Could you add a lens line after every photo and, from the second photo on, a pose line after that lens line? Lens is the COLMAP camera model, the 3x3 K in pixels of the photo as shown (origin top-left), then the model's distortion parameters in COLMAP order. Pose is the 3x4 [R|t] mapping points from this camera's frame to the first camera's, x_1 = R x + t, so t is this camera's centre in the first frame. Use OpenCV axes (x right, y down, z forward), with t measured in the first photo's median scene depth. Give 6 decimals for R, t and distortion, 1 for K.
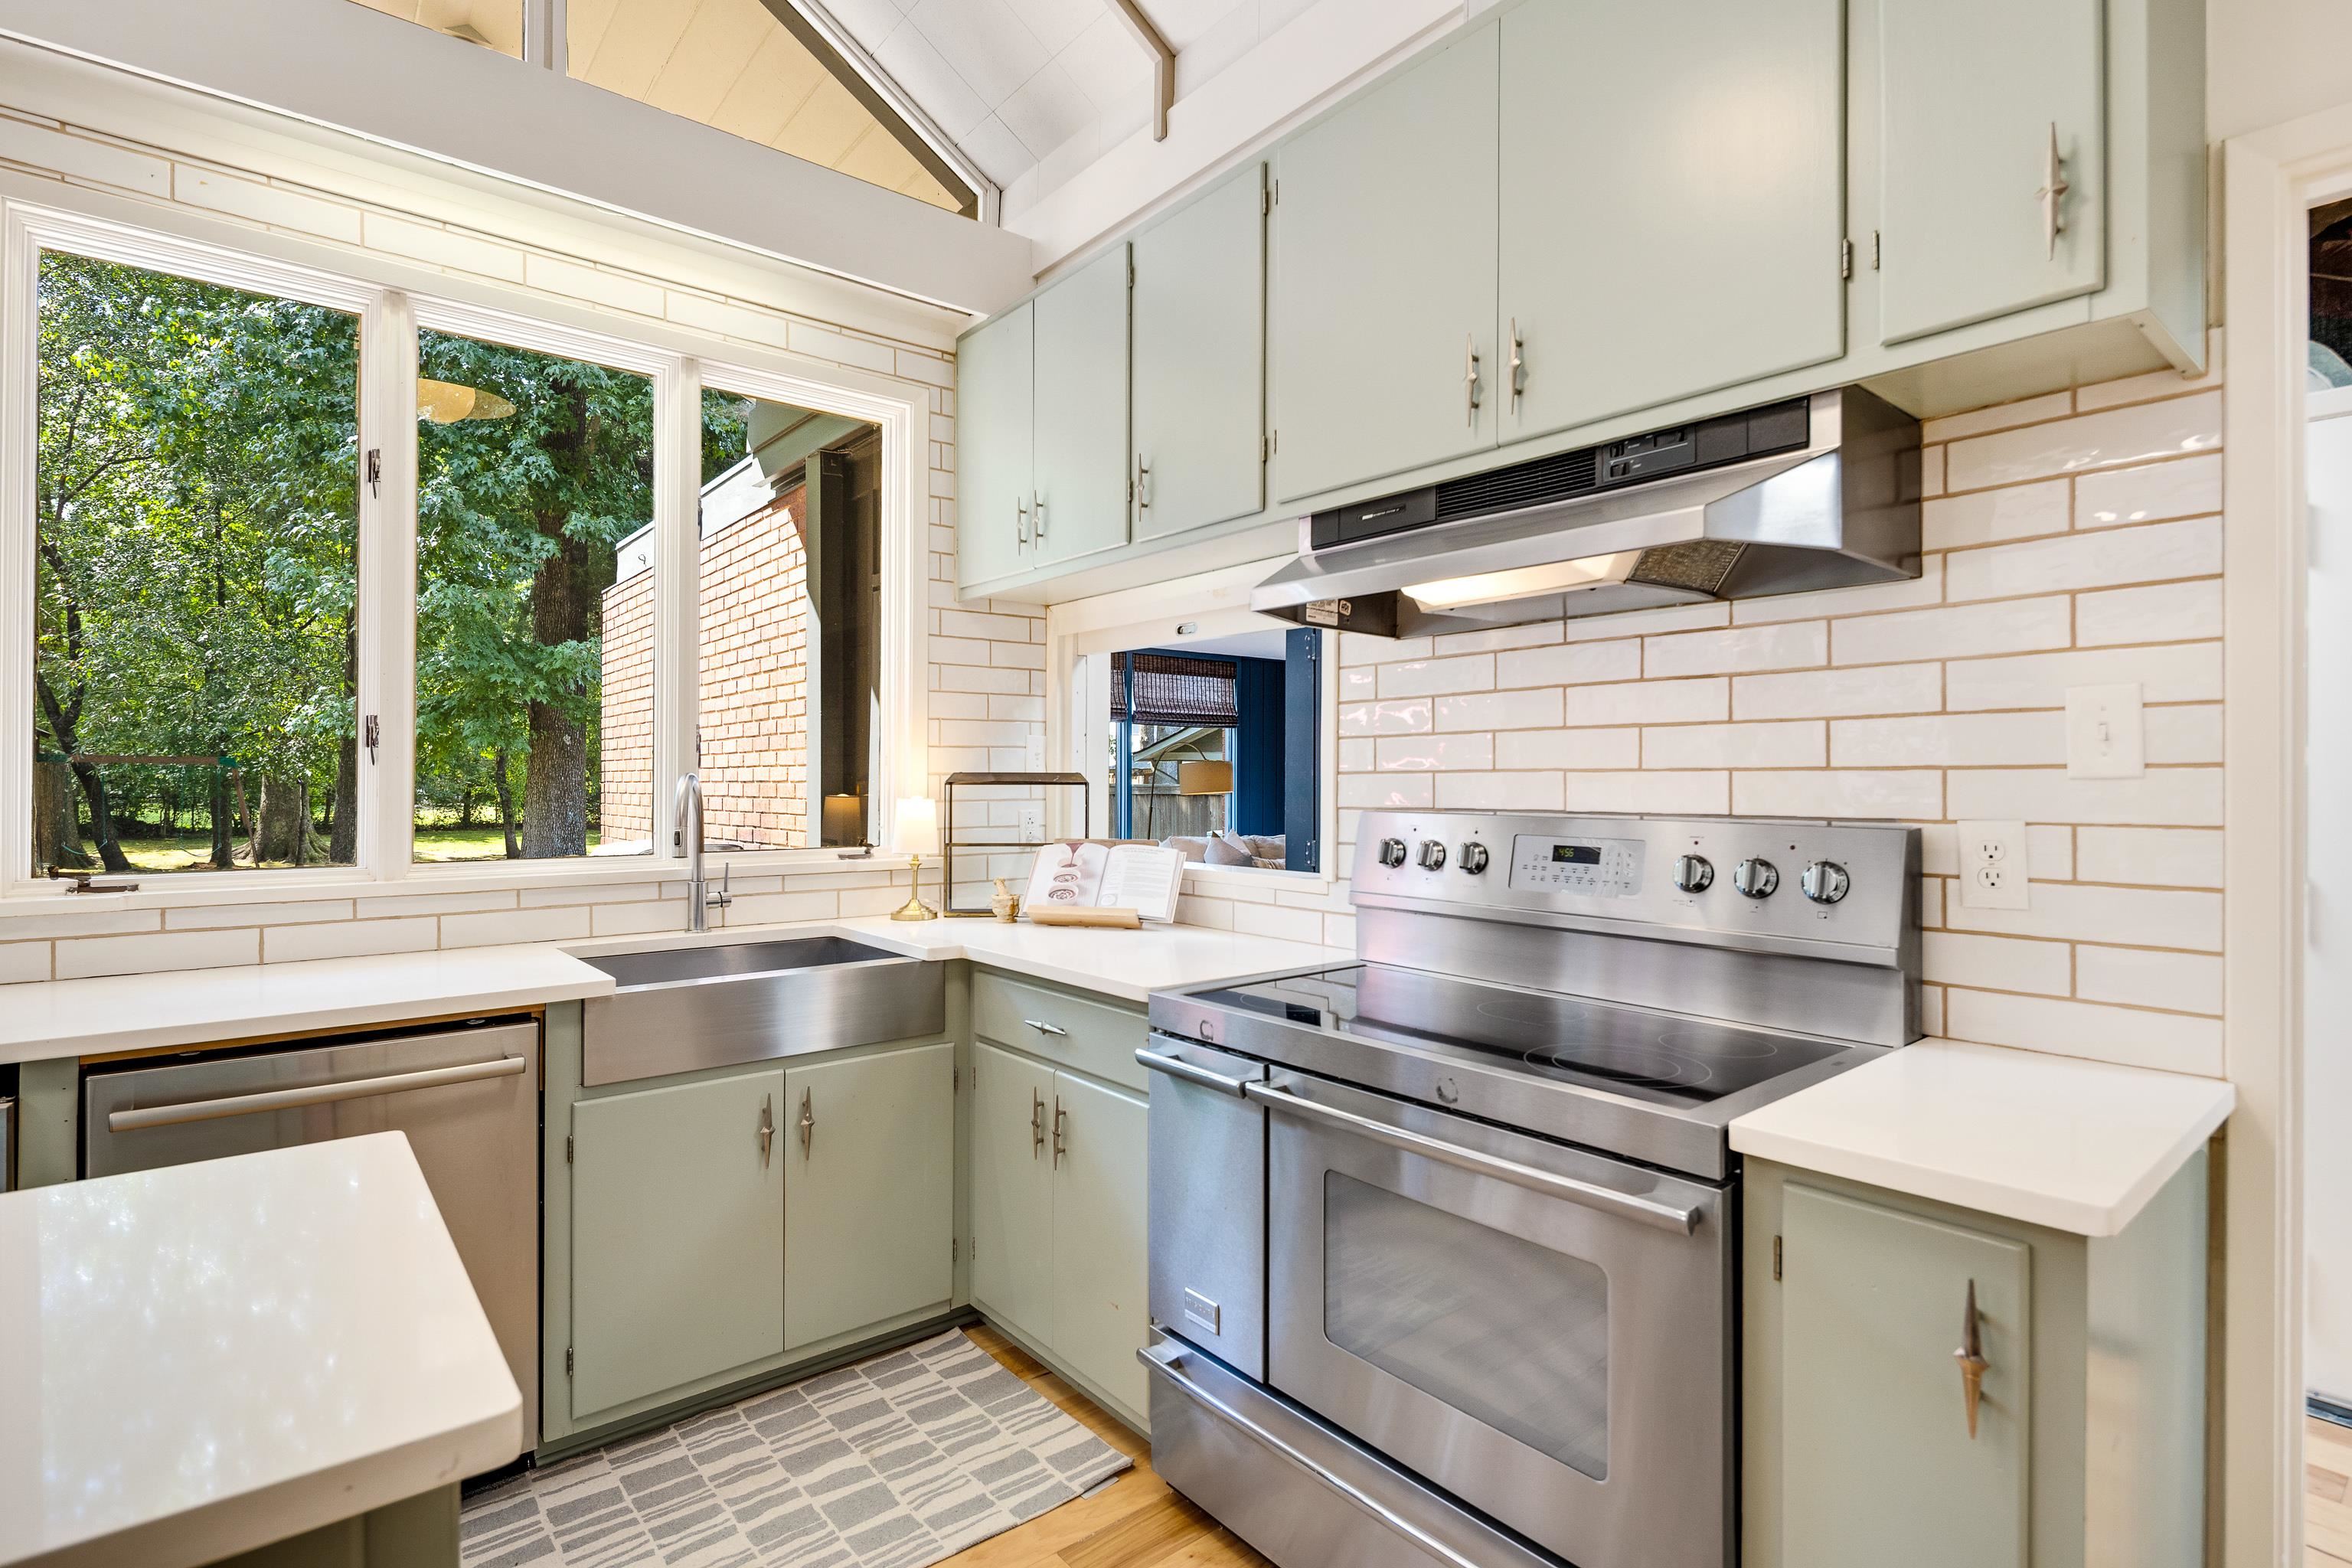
lens RADIAL K [[1156.2, 0, 1176.0], [0, 1156.2, 773.4], [0, 0, 1]] dist [0.004698, 0.000377]
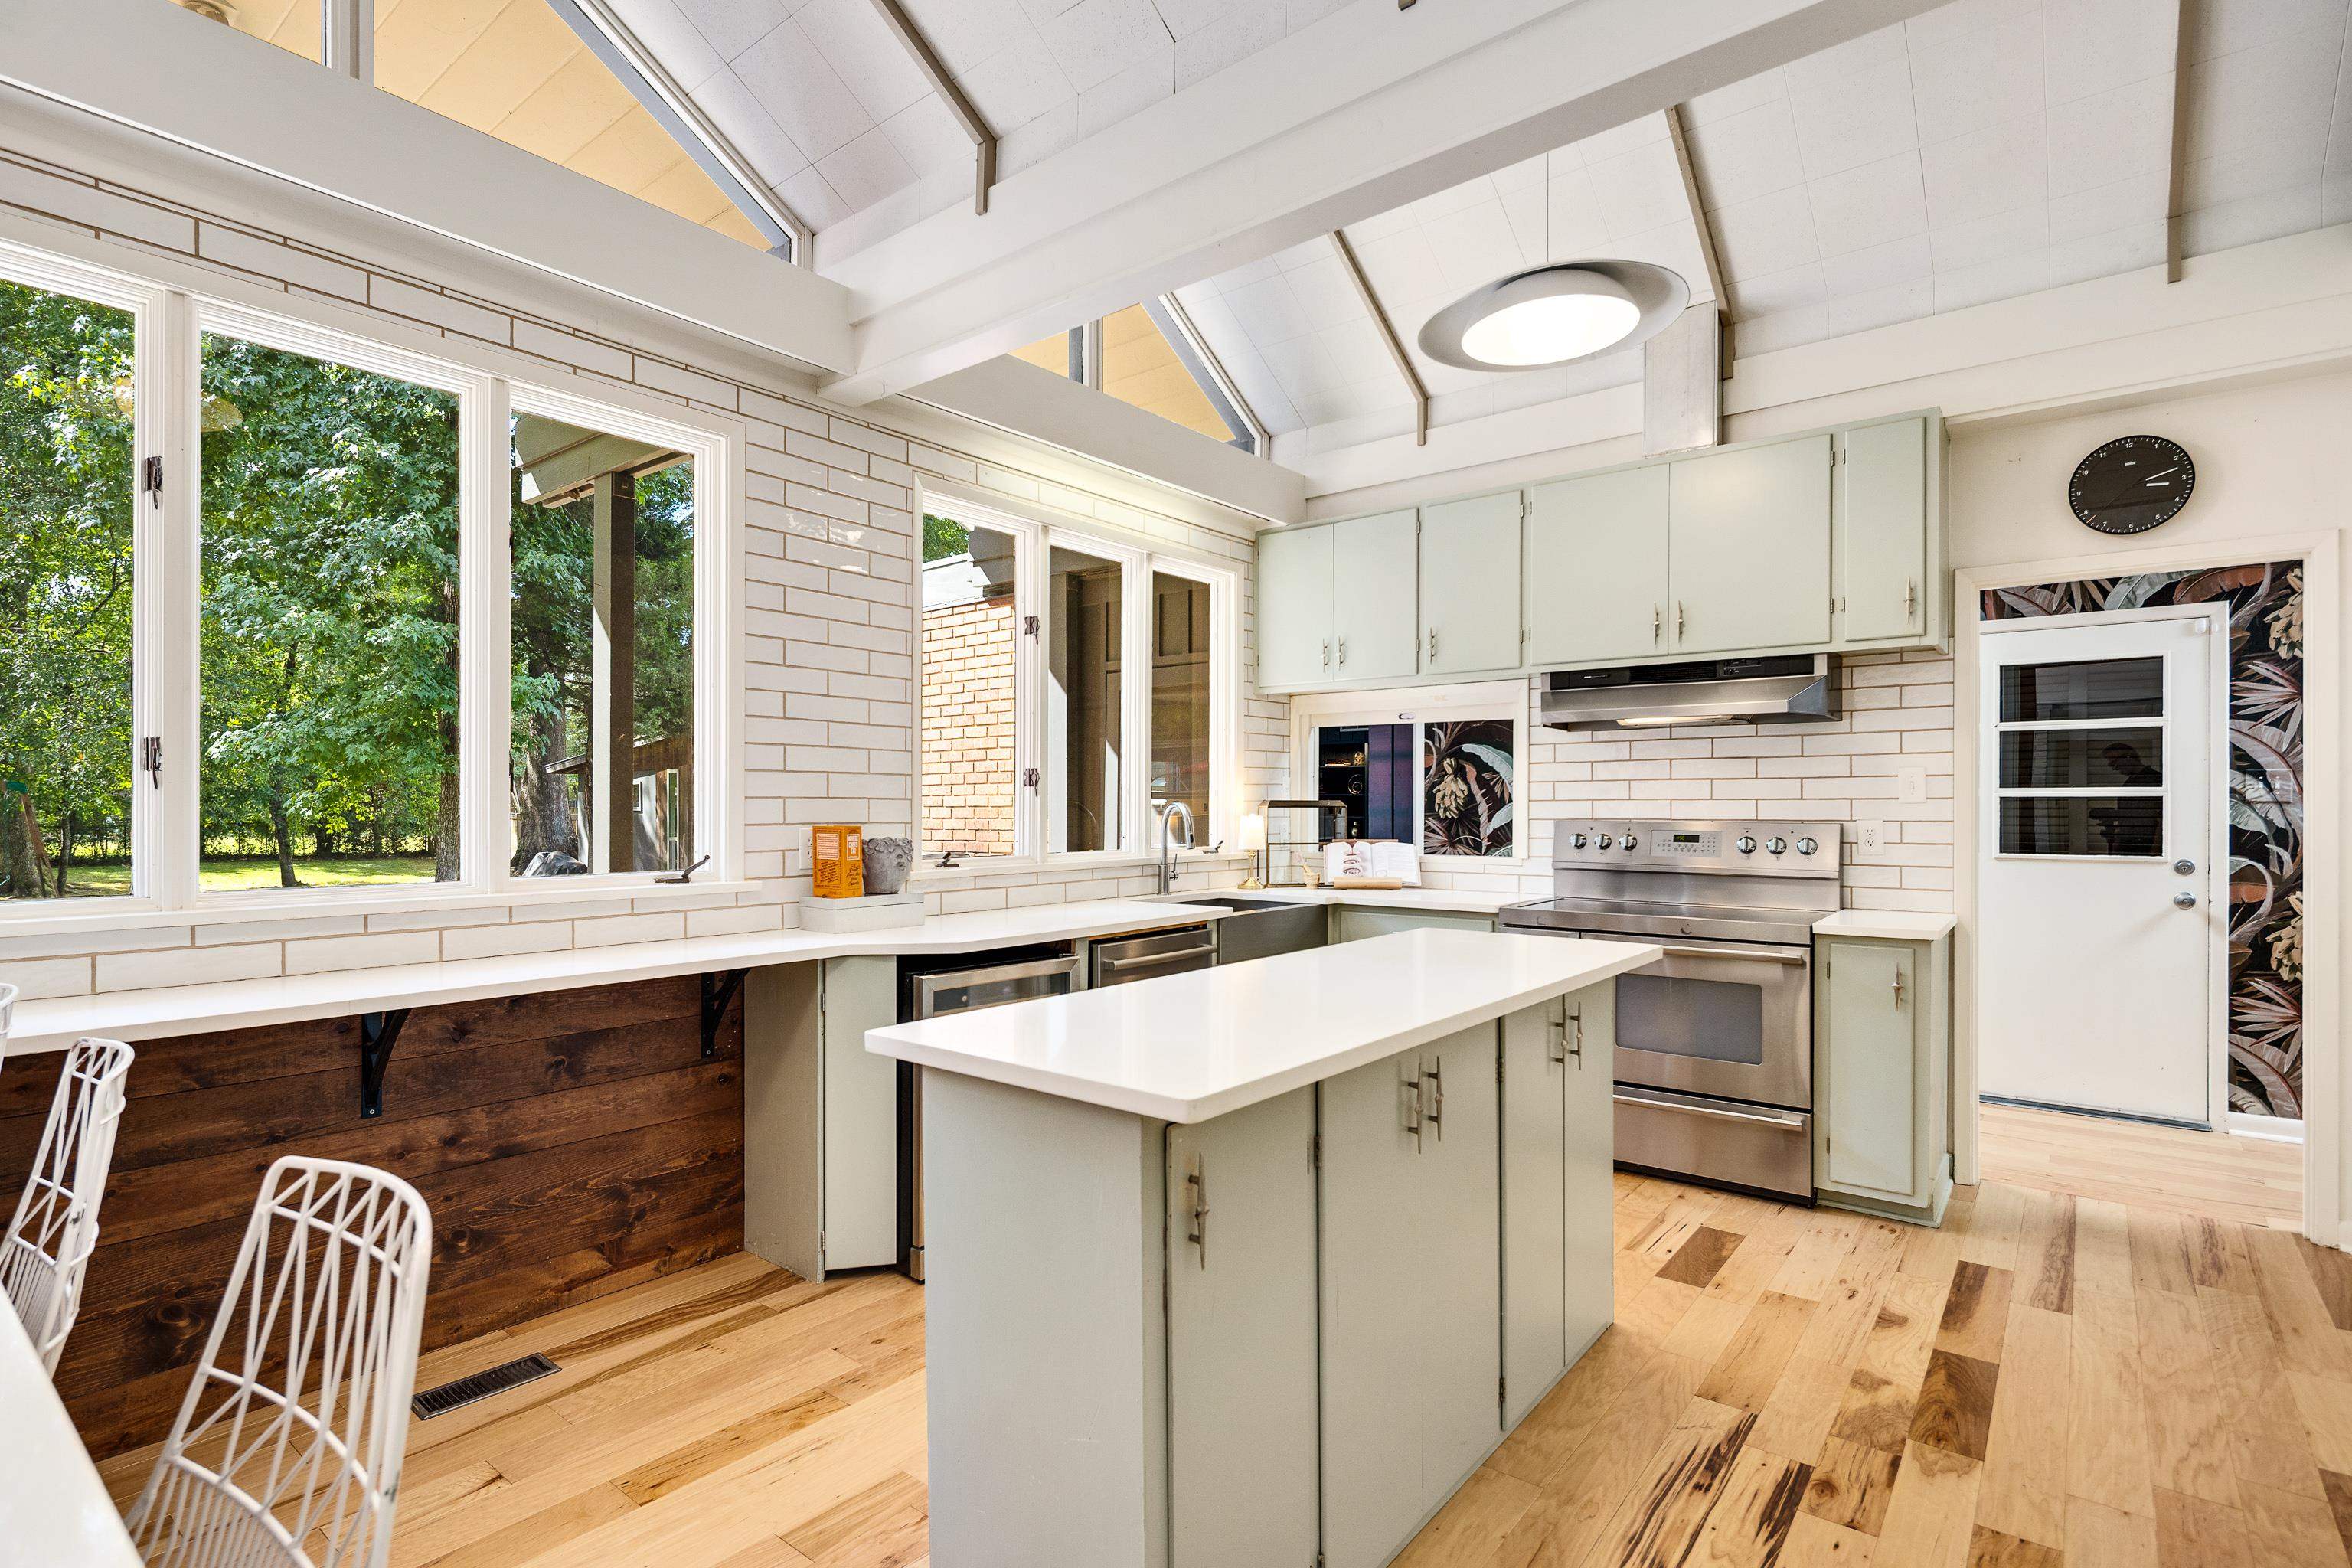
lens RADIAL K [[1118.4, 0, 1181.7], [0, 1118.4, 810.6], [0, 0, 1]] dist [0.001873, 0.000538]
pose [[0.972366, 0.002600, 0.233448, -0.658315], [-0.003964, 0.999978, 0.005371, 0.006514], [-0.233429, -0.006148, 0.972355, -0.507312]]
